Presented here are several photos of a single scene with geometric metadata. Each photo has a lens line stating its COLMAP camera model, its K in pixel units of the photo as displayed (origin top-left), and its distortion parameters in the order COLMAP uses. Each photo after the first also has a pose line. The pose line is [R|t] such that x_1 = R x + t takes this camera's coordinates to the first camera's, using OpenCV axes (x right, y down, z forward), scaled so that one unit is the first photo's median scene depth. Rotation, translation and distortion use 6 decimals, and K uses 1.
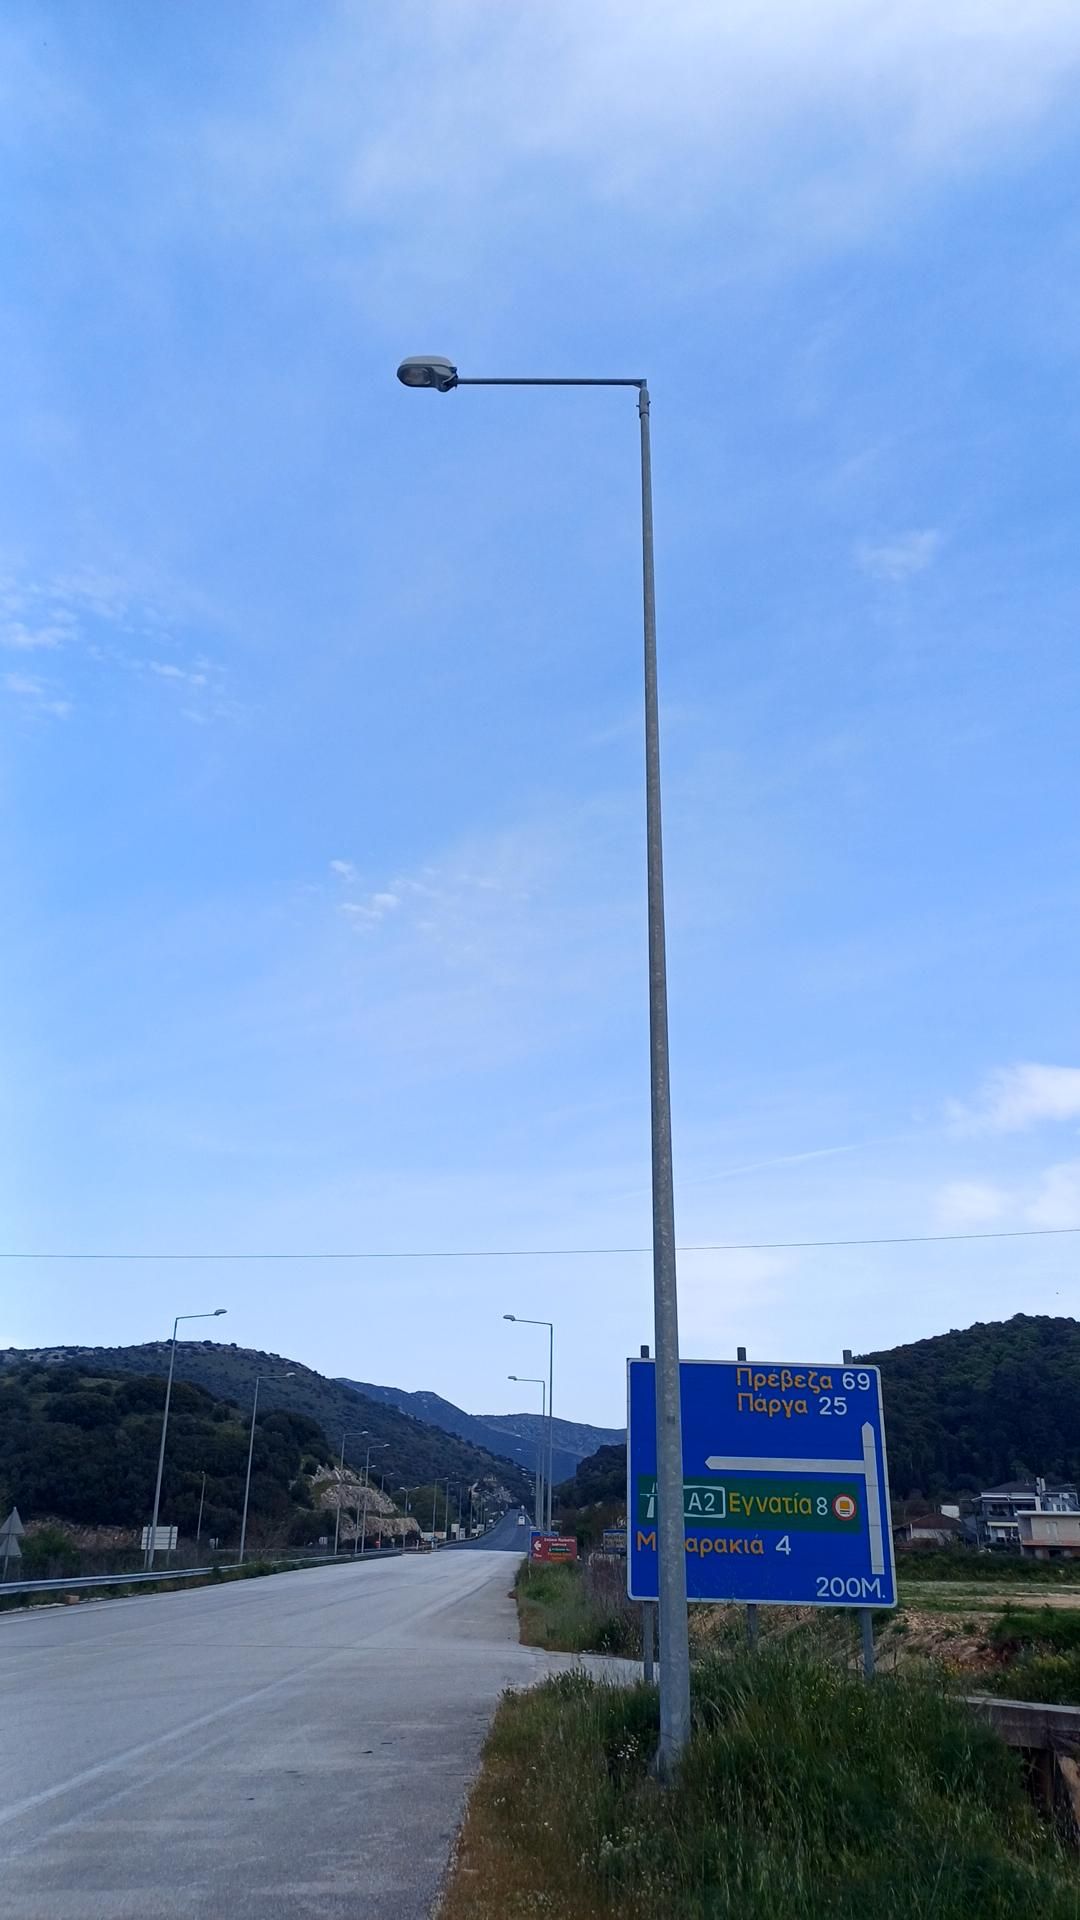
lens RADIAL K [[1346.0, 0, 547.8], [0, 1346.0, 908.1], [0, 0, 1]] dist [0.141652, -0.284105]
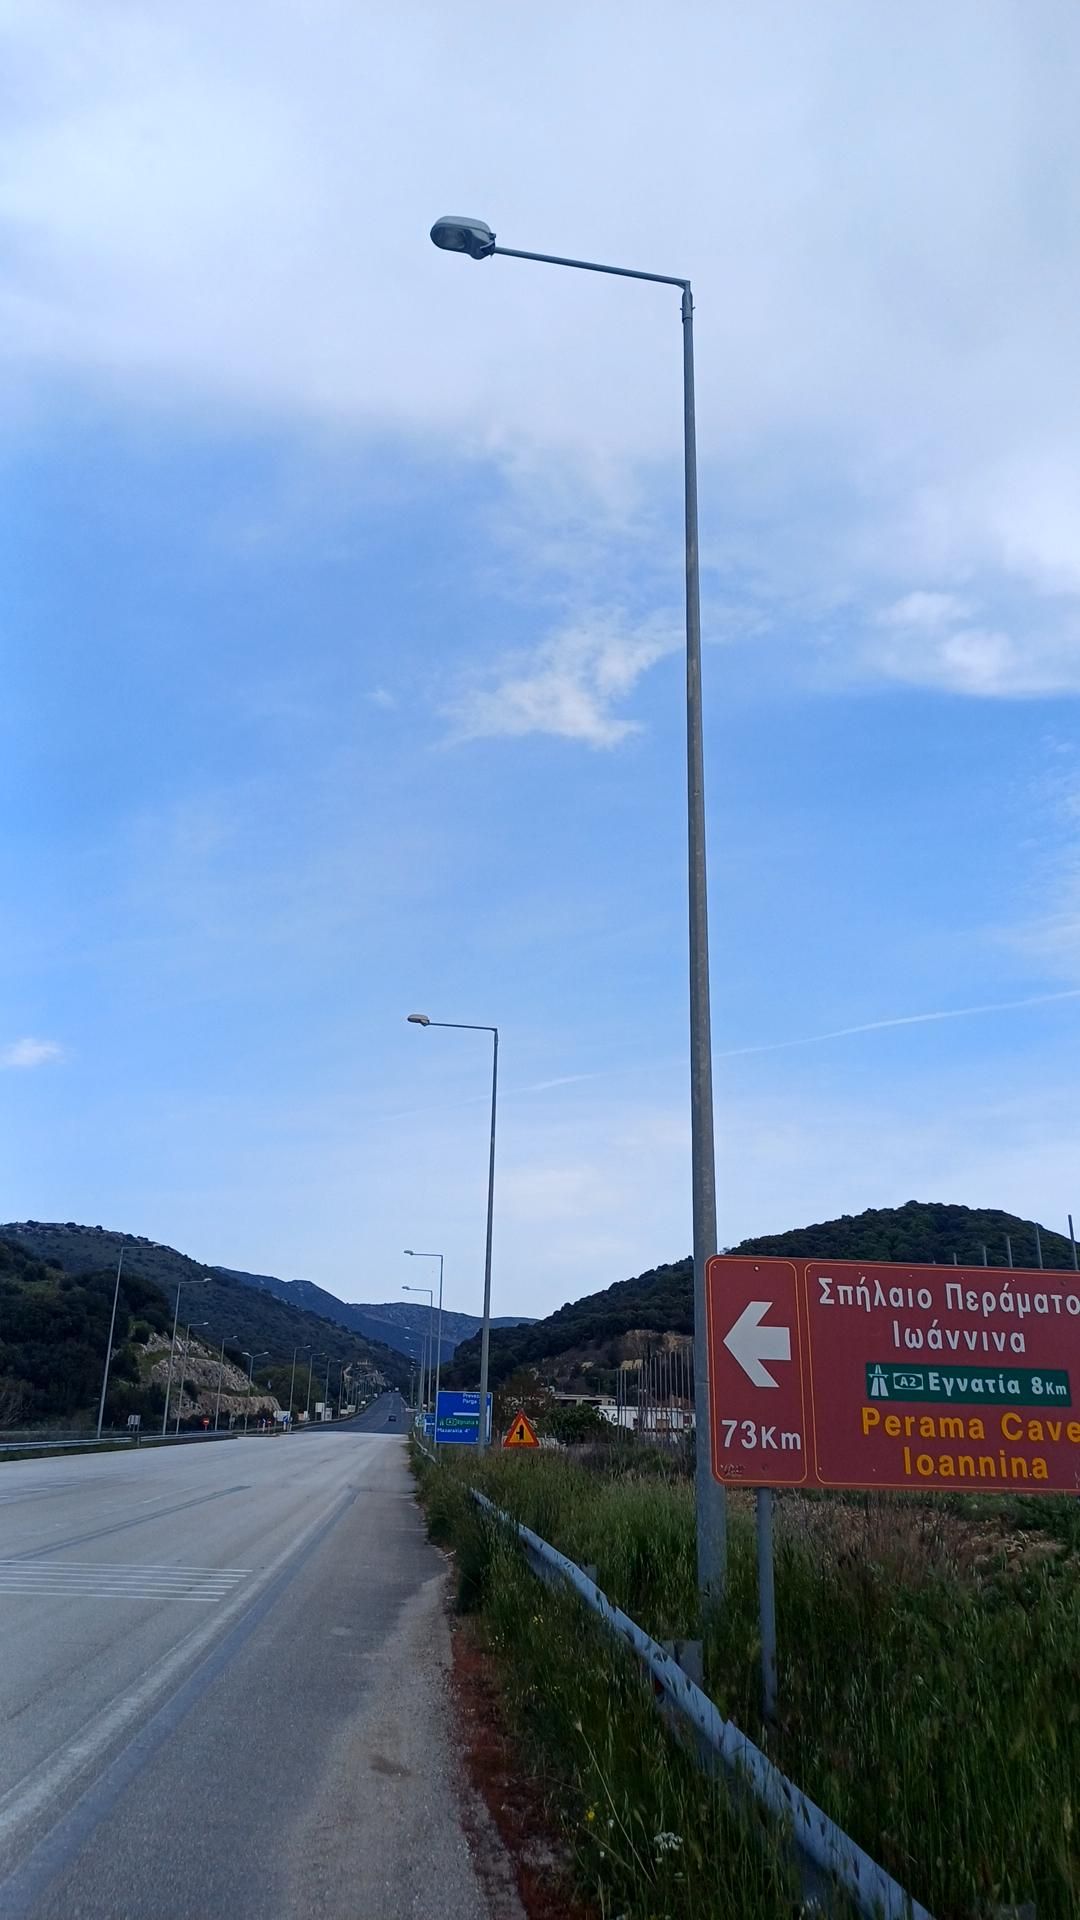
lens RADIAL K [[1334.4, 0, 522.3], [0, 1334.4, 926.2], [0, 0, 1]] dist [0.062058, -0.006811]
pose [[0.997378, 0.028599, 0.066476, -0.003133], [-0.033676, 0.996496, 0.076560, 0.041246], [-0.064053, -0.078597, 0.994847, 0.087269]]
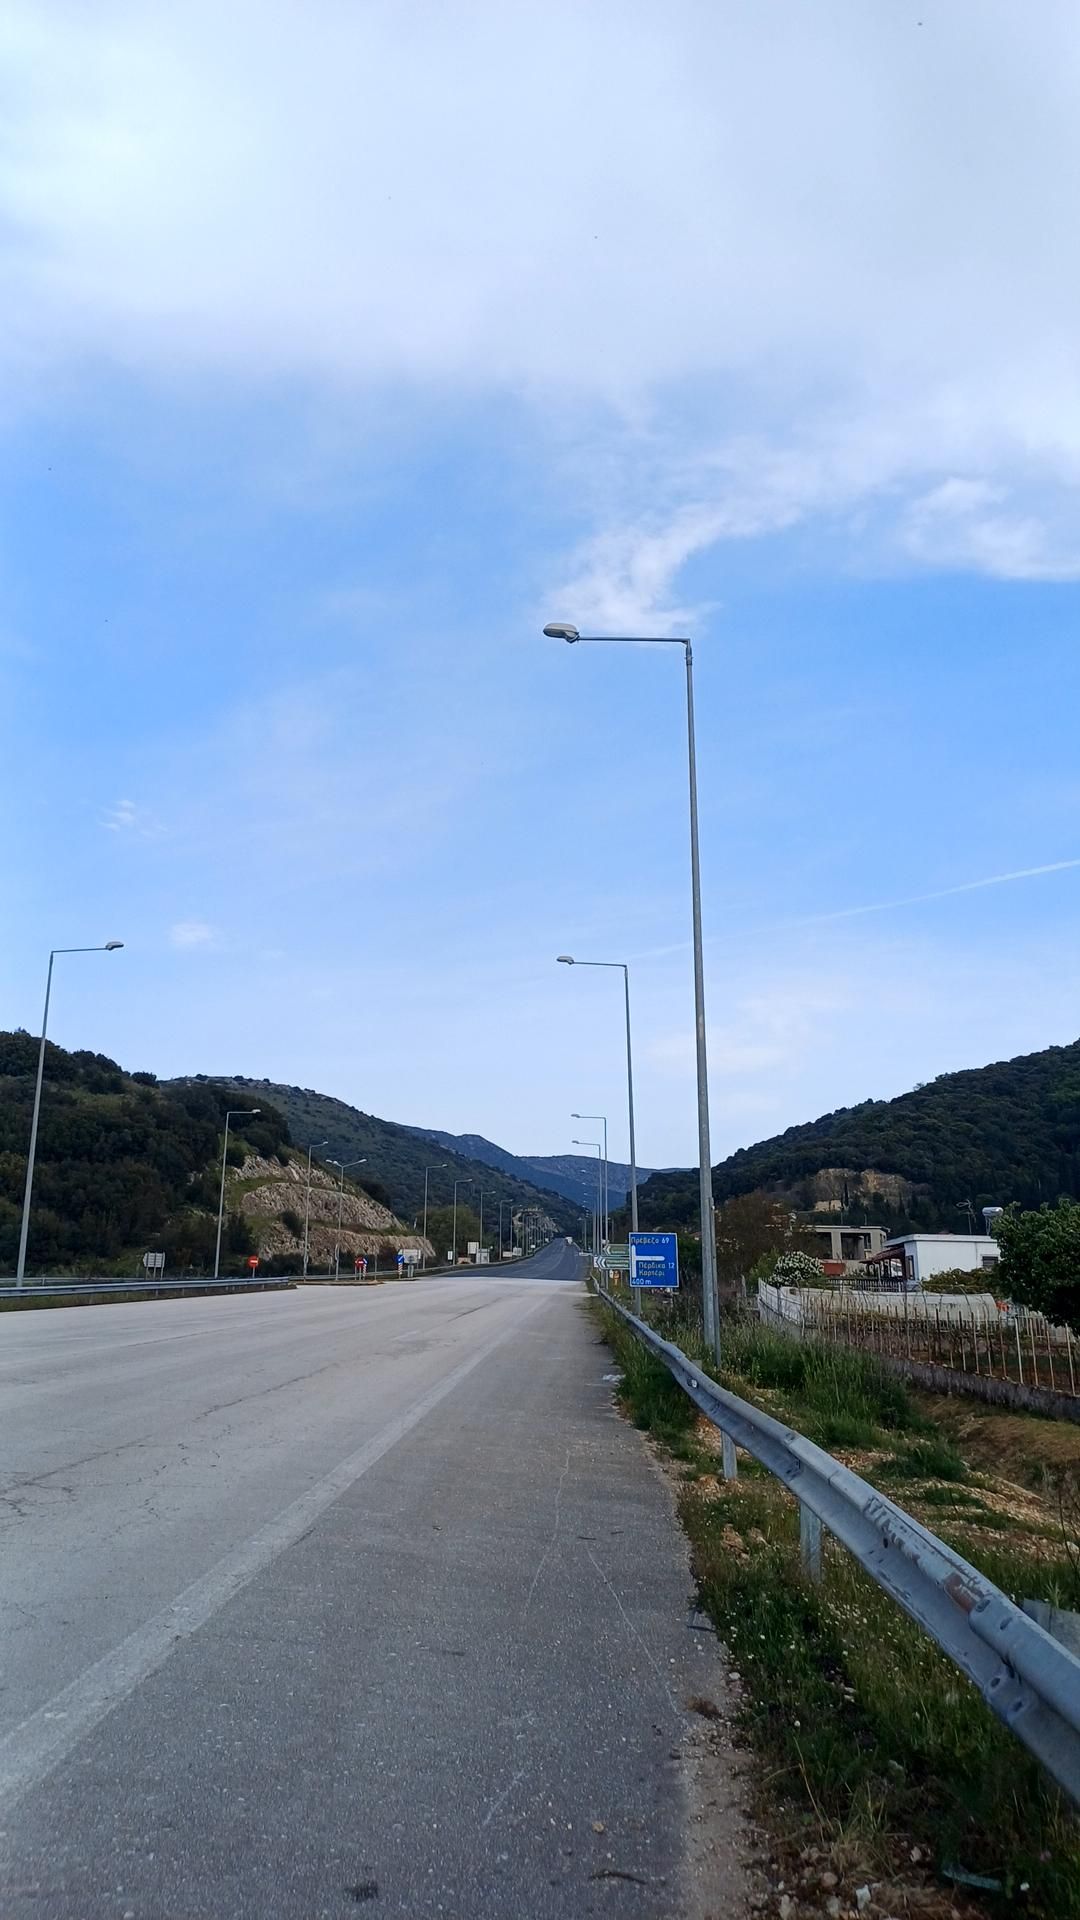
lens RADIAL K [[1301.4, 0, 542.0], [0, 1301.4, 894.4], [0, 0, 1]] dist [0.067911, -0.001573]
pose [[0.999354, -0.011921, -0.033916, -0.004746], [0.016913, 0.988398, 0.150942, 0.085951], [0.031723, -0.151418, 0.987961, 0.182700]]
